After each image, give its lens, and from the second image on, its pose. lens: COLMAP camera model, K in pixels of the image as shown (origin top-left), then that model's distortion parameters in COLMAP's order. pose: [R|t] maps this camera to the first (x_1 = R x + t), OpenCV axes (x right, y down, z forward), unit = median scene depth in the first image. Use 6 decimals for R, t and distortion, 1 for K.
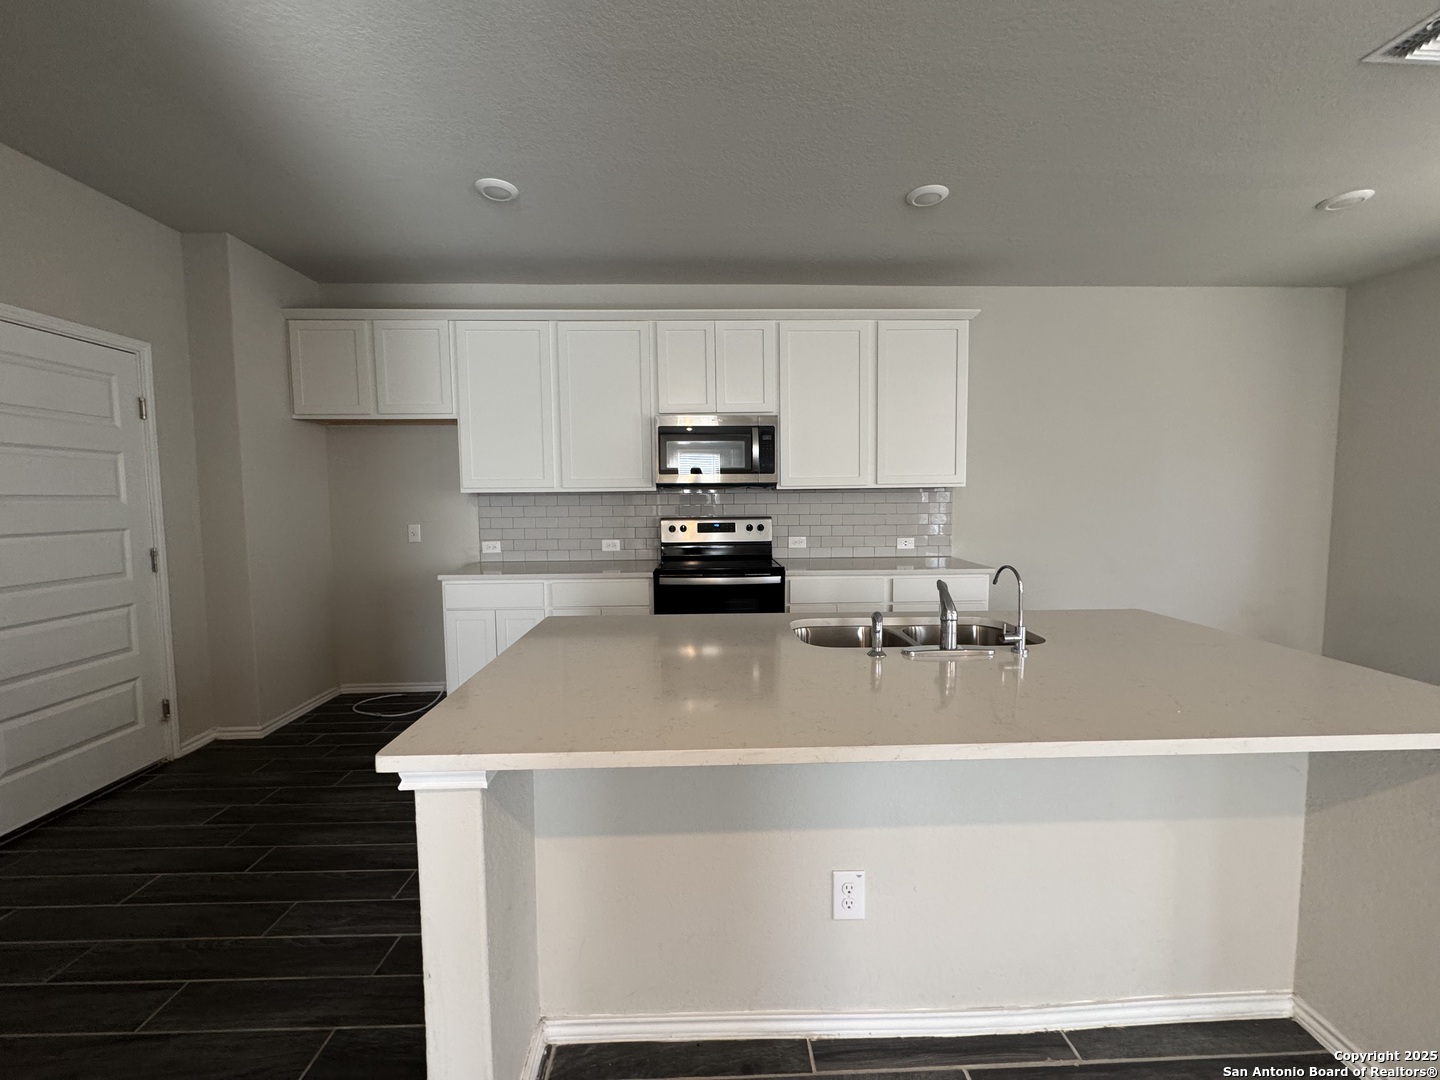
lens RADIAL K [[576.7, 0, 715.1], [0, 576.7, 534.9], [0, 0, 1]] dist [0.002850, 0.000210]
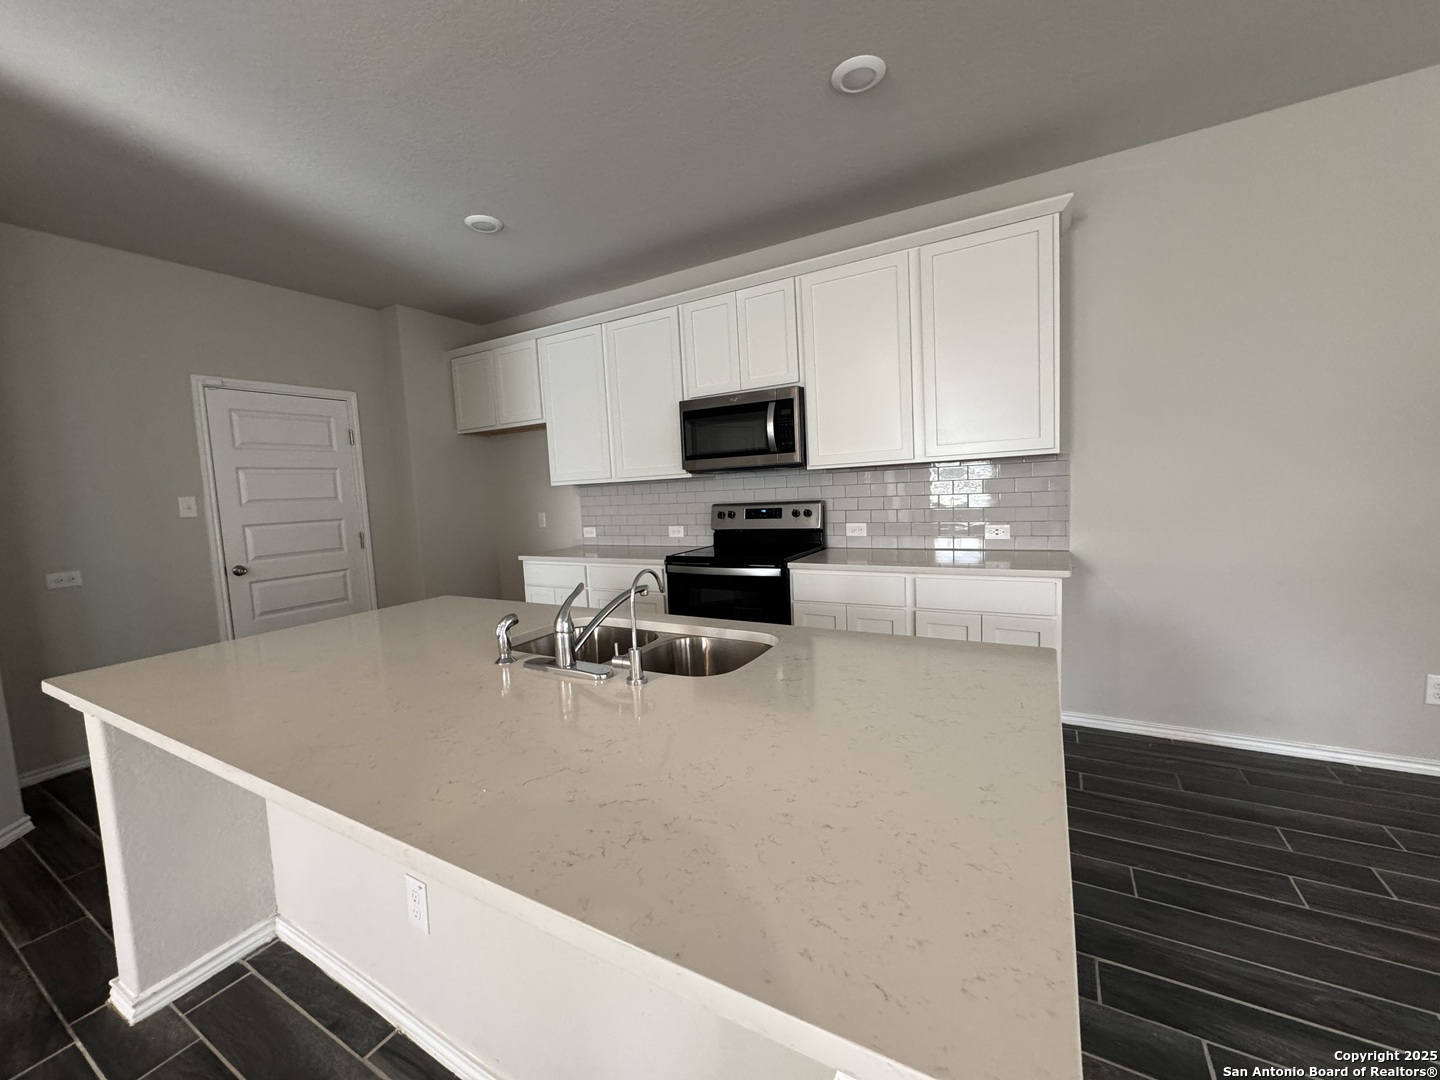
lens RADIAL K [[576.7, 0, 724.5], [0, 576.7, 533.7], [0, 0, 1]] dist [0.002850, 0.000210]
pose [[0.850972, 0.010641, -0.525103, 0.473431], [0.005235, 0.999573, 0.028740, -0.007884], [0.525185, -0.027206, 0.850553, 0.188360]]
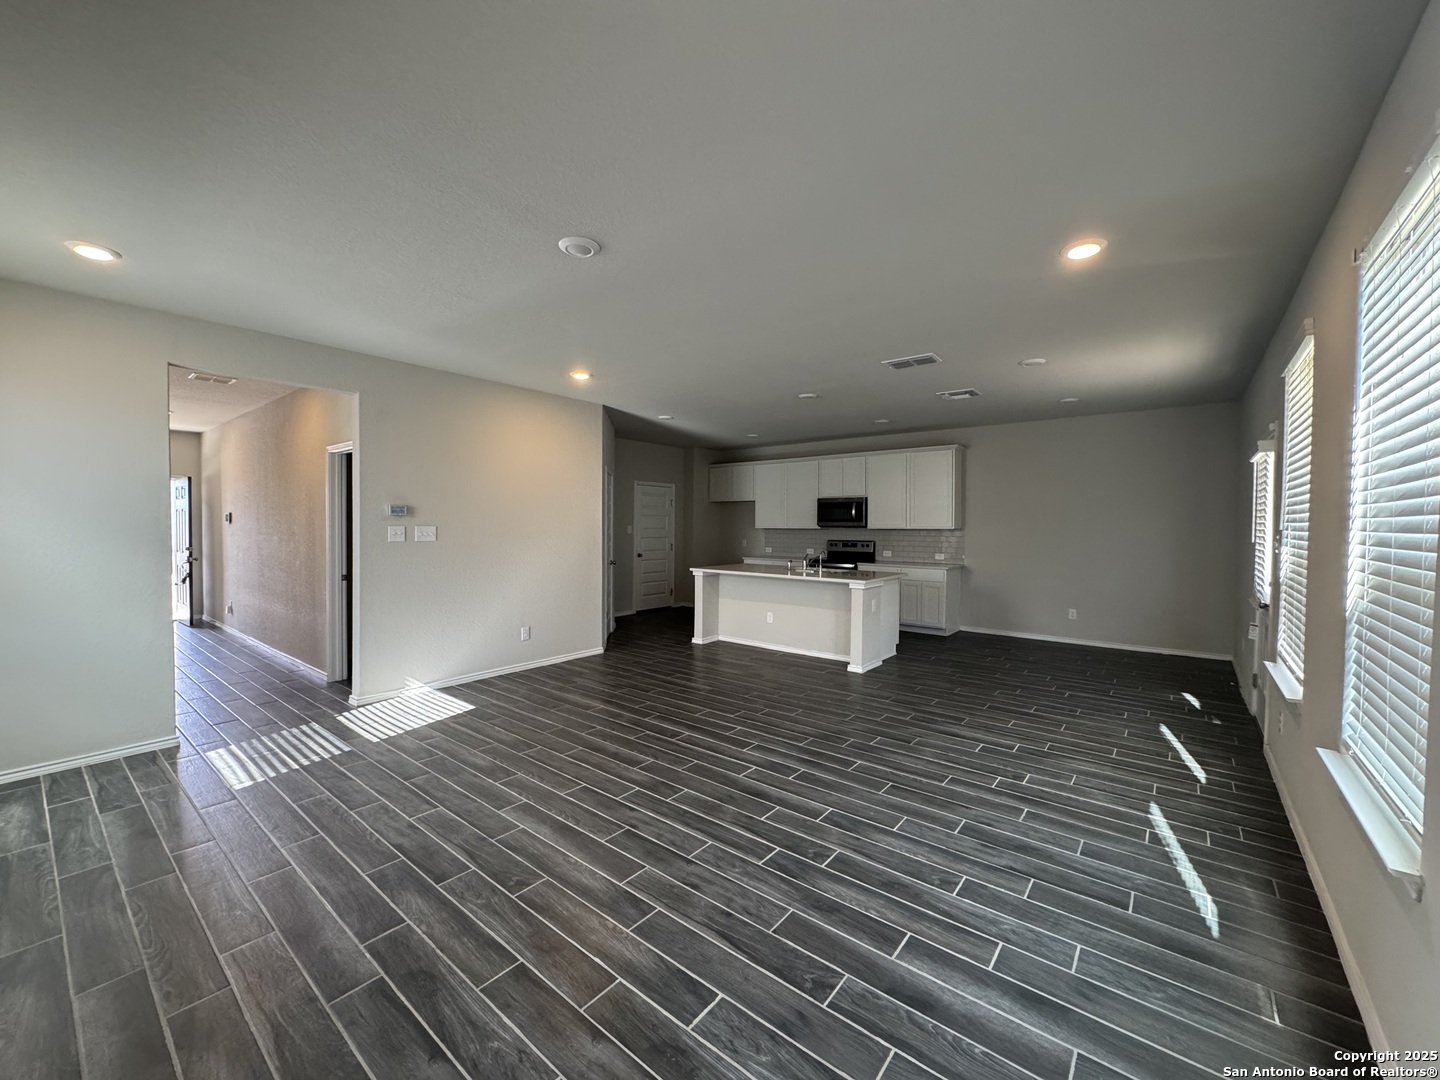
lens RADIAL K [[576.7, 0, 722.3], [0, 576.7, 539.7], [0, 0, 1]] dist [0.002850, 0.000210]
pose [[0.756540, 0.027922, -0.653351, 1.184410], [-0.057632, 0.998047, -0.024081, 0.053251], [0.651403, 0.055872, 0.756672, -1.107491]]
